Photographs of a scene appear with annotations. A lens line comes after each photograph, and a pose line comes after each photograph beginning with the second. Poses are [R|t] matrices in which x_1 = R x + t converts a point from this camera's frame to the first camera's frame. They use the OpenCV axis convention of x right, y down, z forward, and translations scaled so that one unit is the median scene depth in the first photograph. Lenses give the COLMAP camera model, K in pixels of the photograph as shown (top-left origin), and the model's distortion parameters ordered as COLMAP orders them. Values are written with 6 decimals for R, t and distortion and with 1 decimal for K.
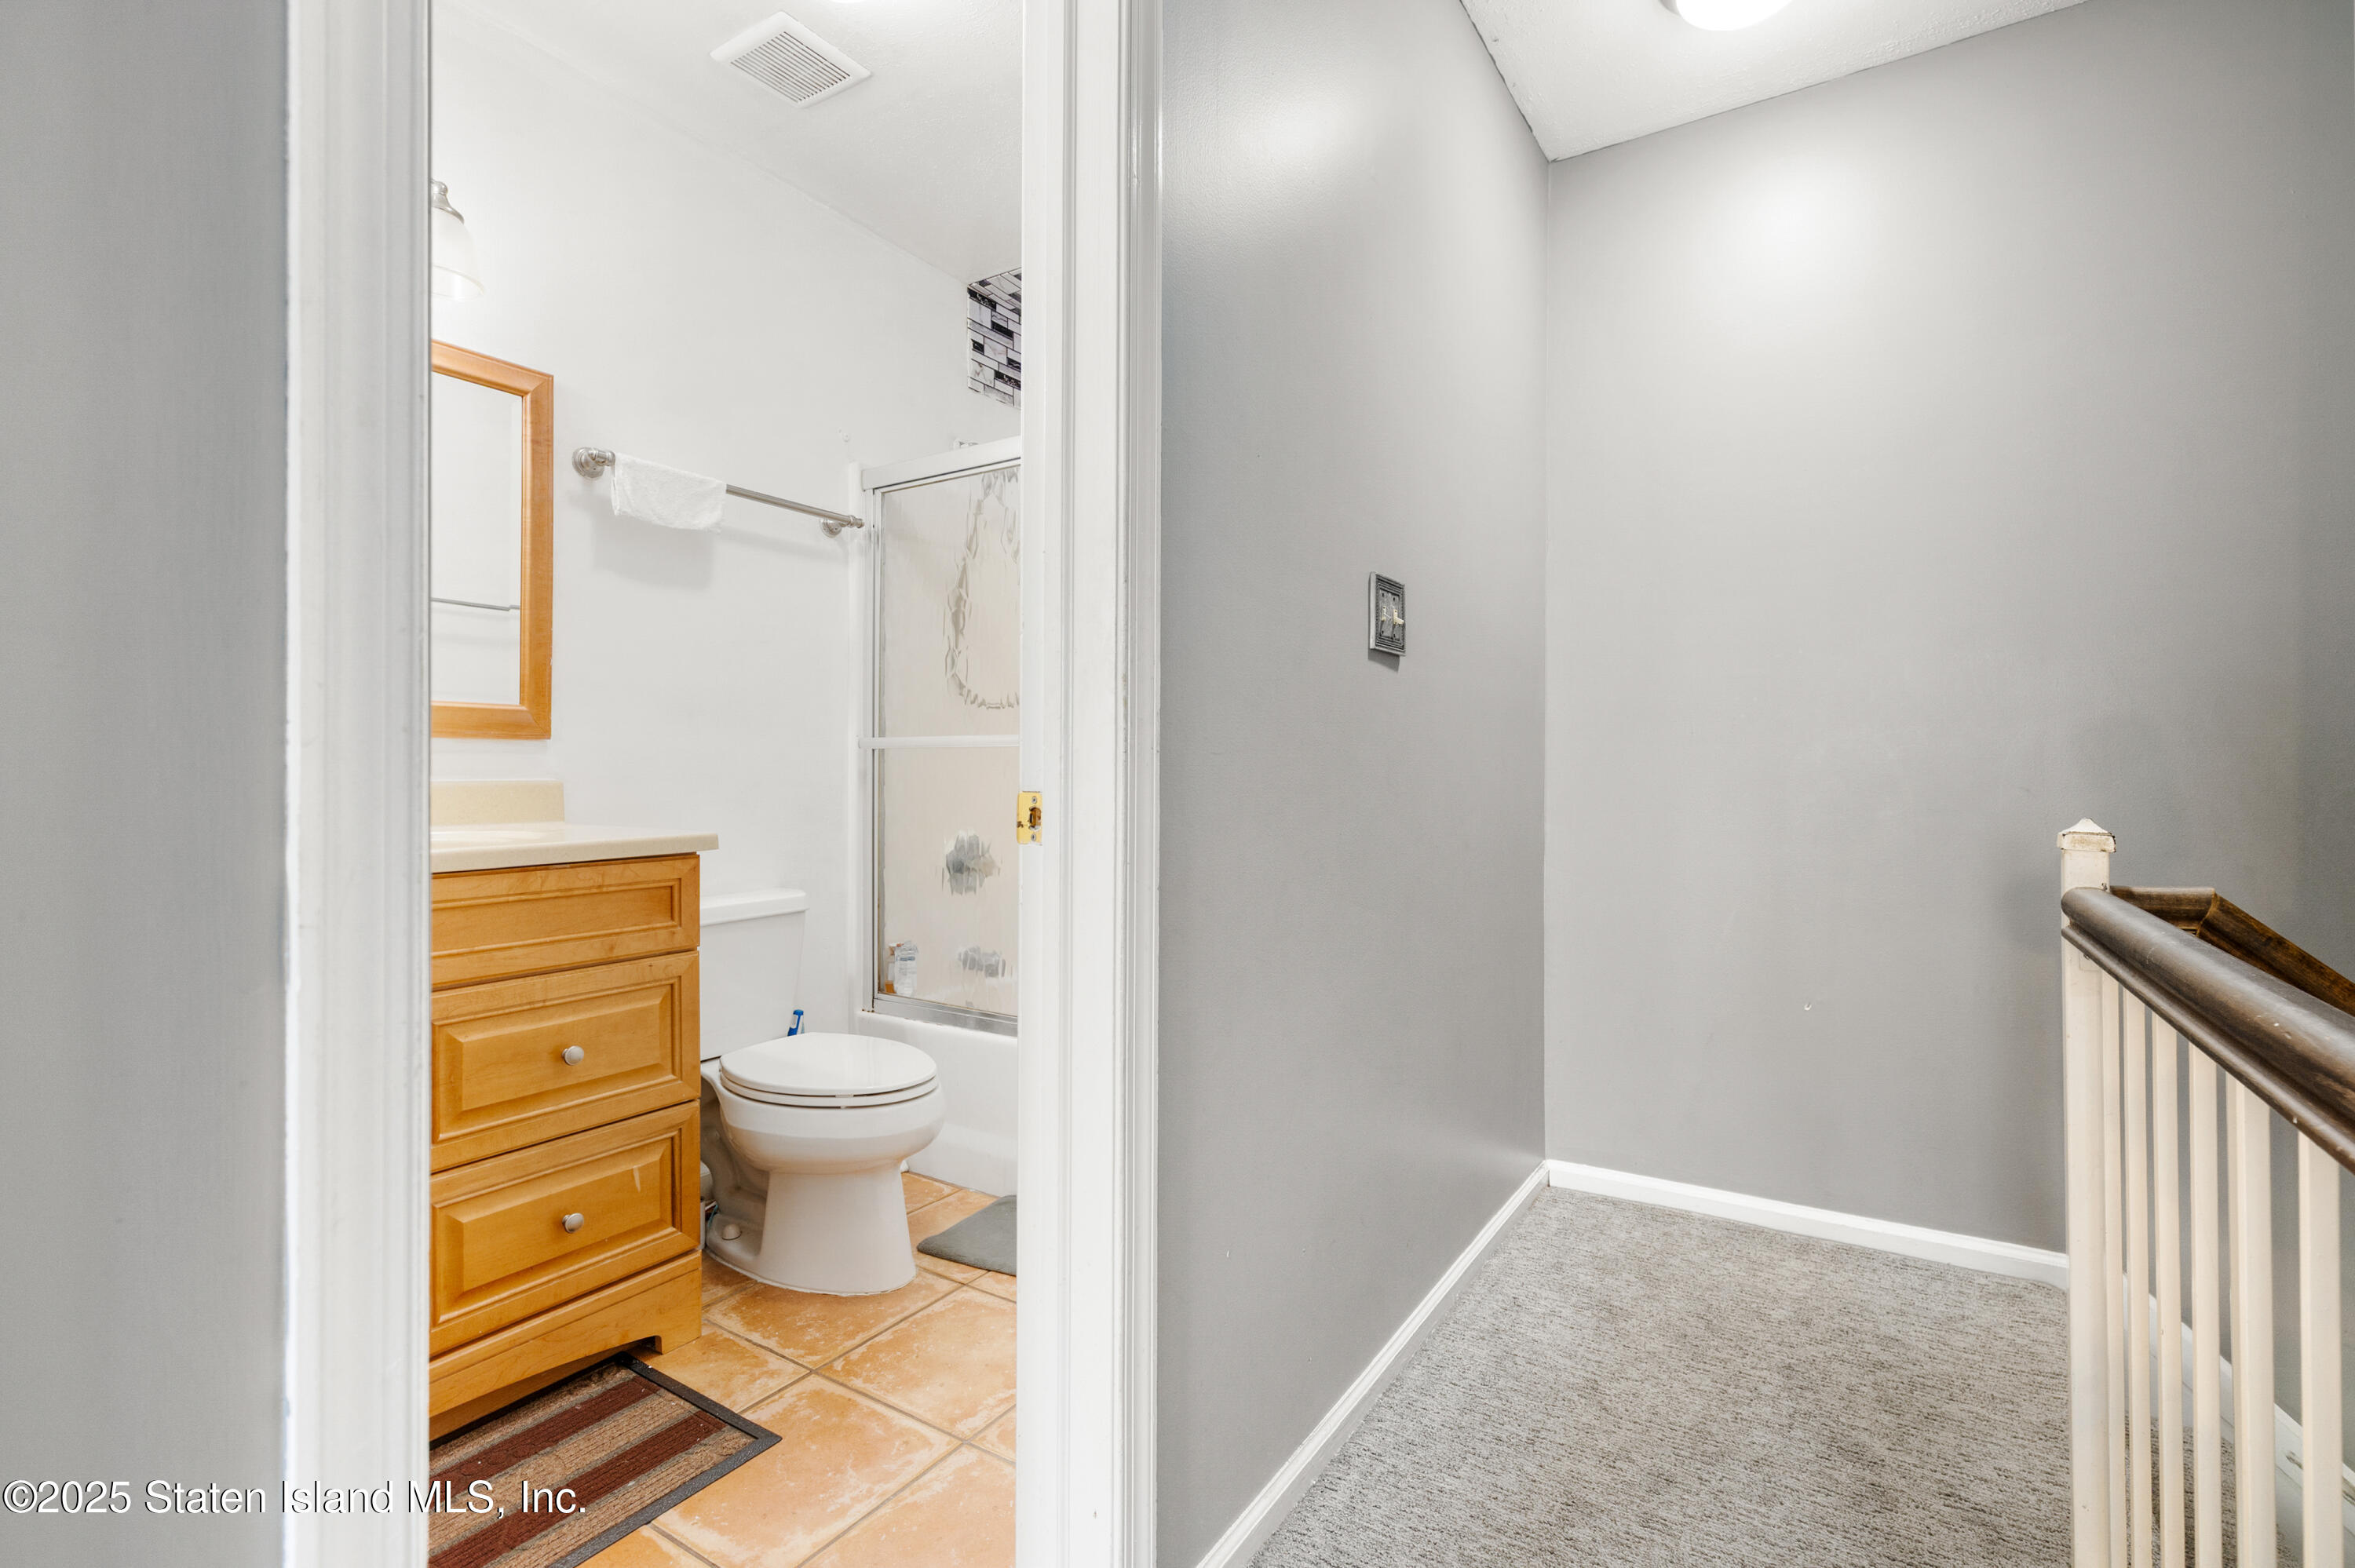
lens RADIAL K [[1079.7, 0, 1189.3], [0, 1079.7, 811.3], [0, 0, 1]] dist [0.015675, -0.000633]
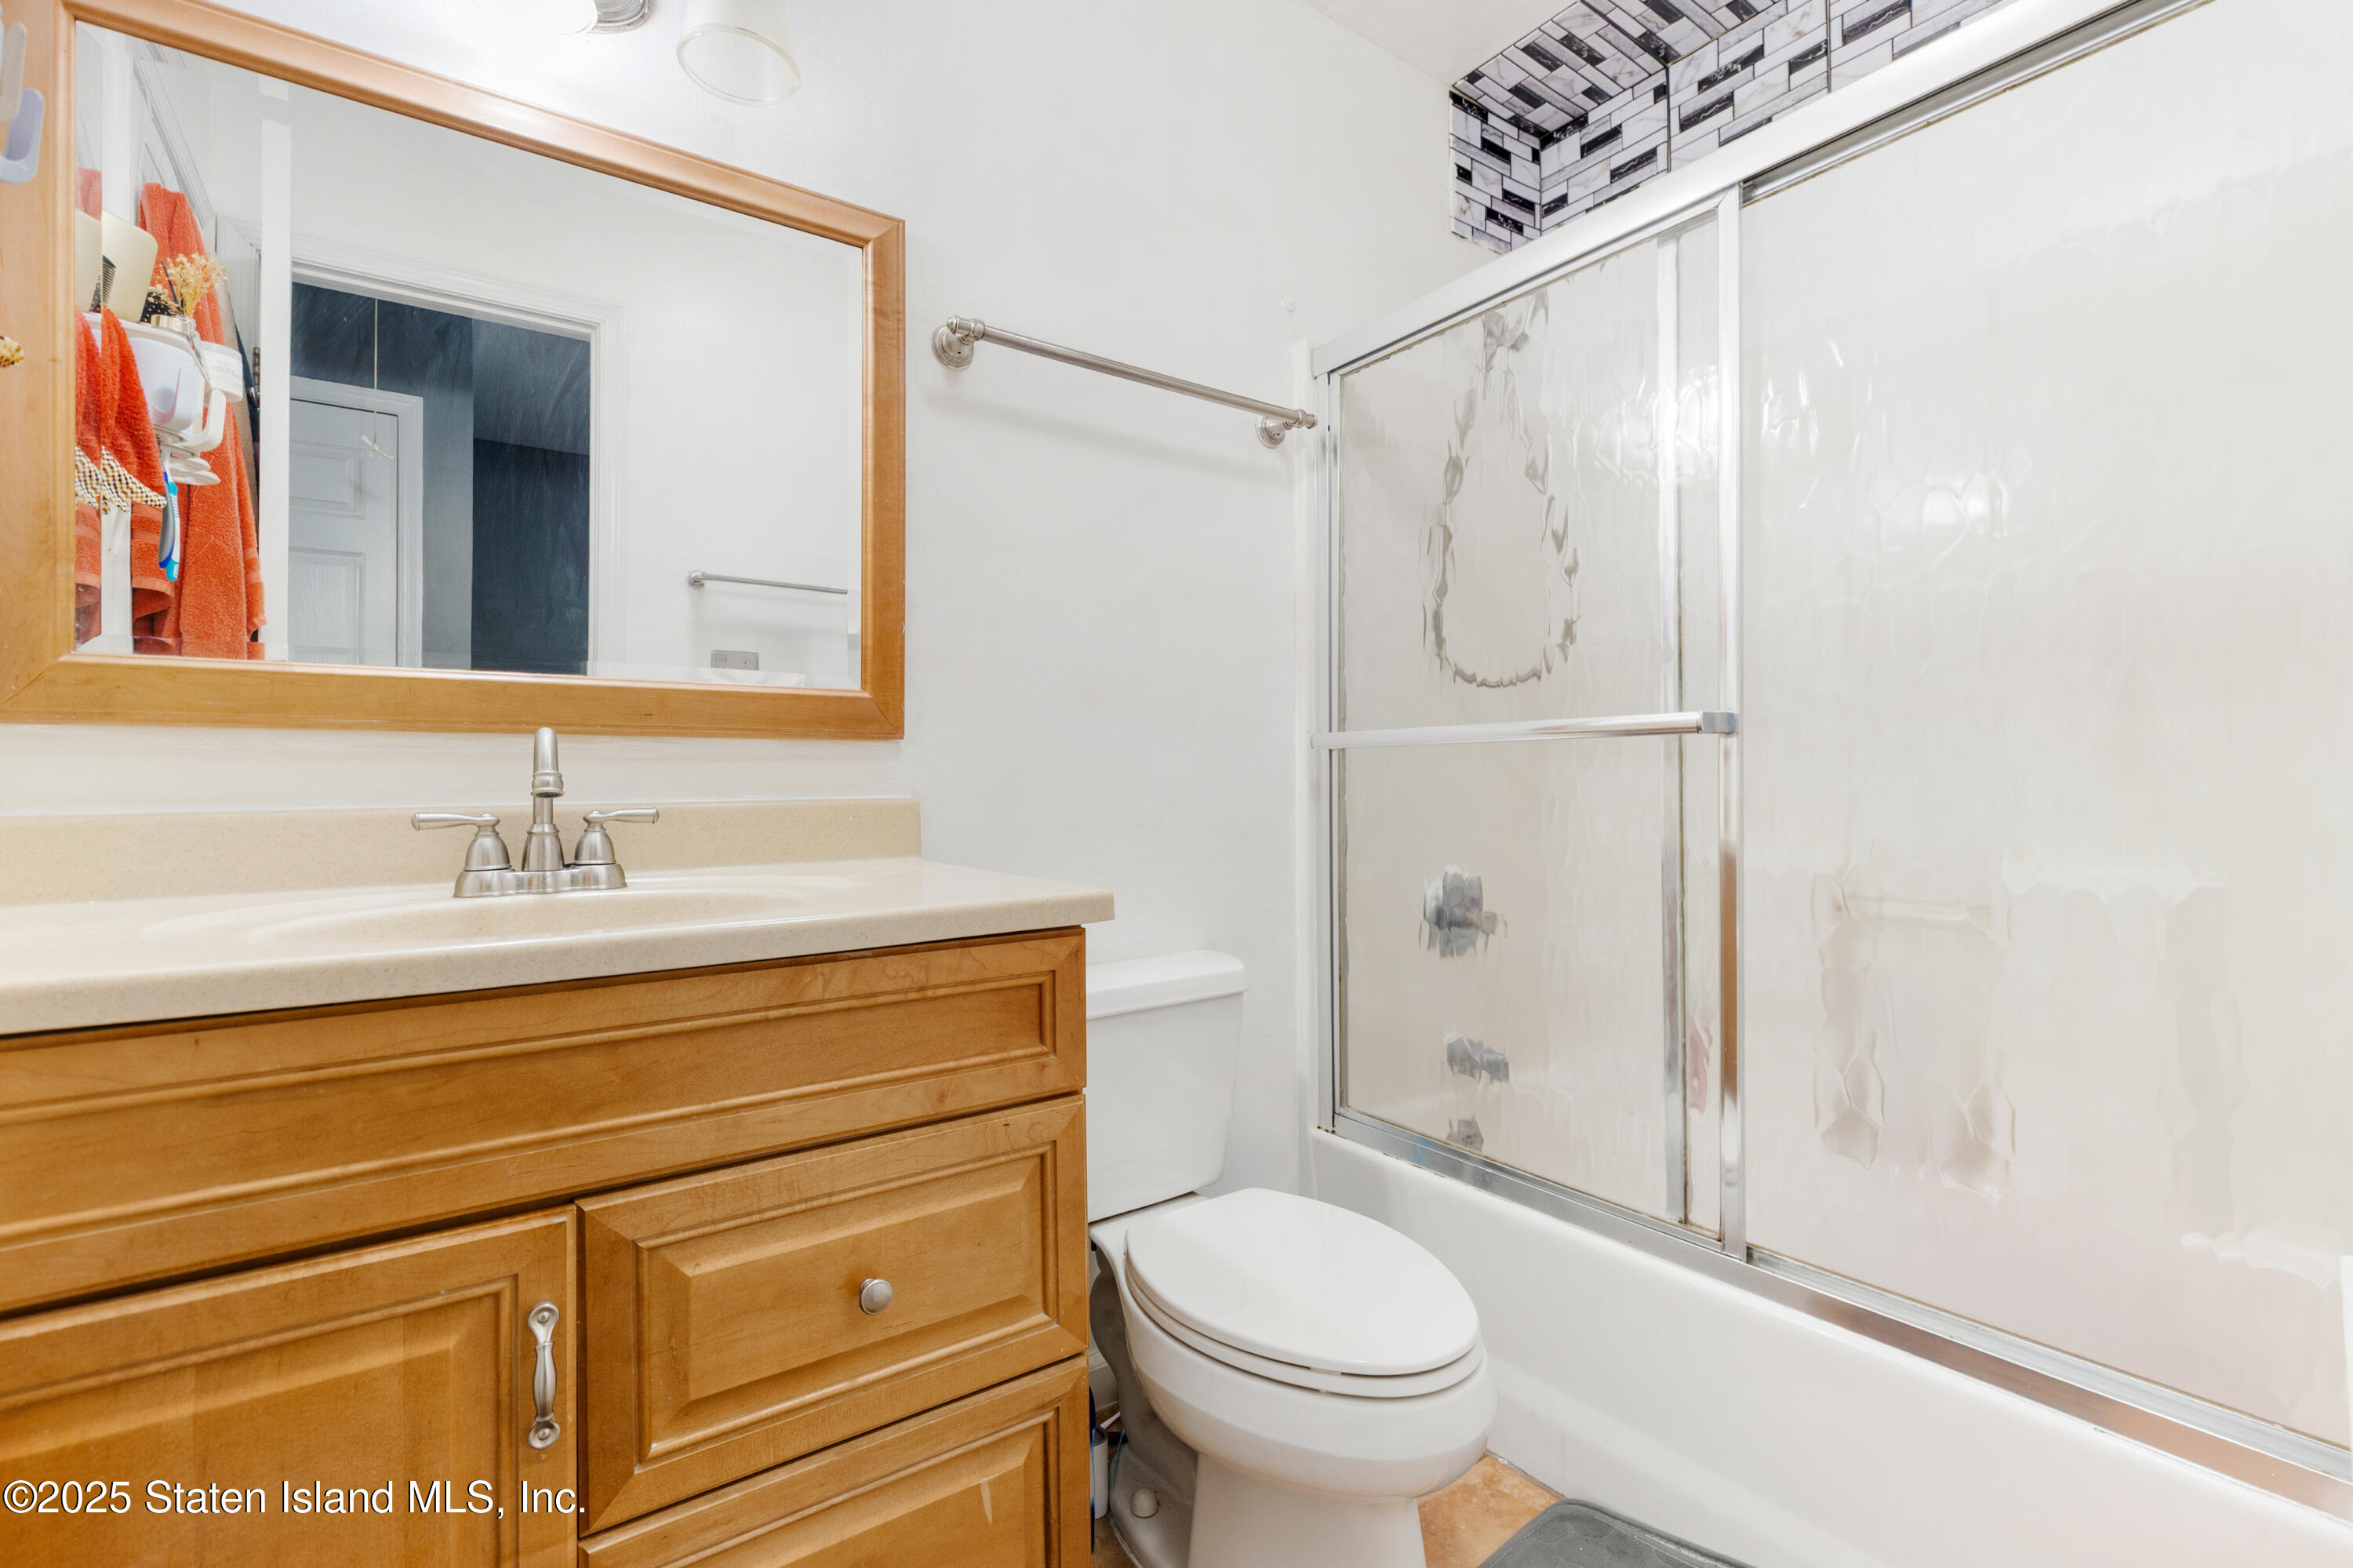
lens RADIAL K [[1079.0, 0, 1188.3], [0, 1079.0, 811.3], [0, 0, 1]] dist [0.015675, -0.000633]
pose [[0.934609, -0.009143, -0.355560, -0.180089], [0.004767, 0.999902, -0.013180, -0.012229], [0.355645, 0.010623, 0.934561, 0.441806]]
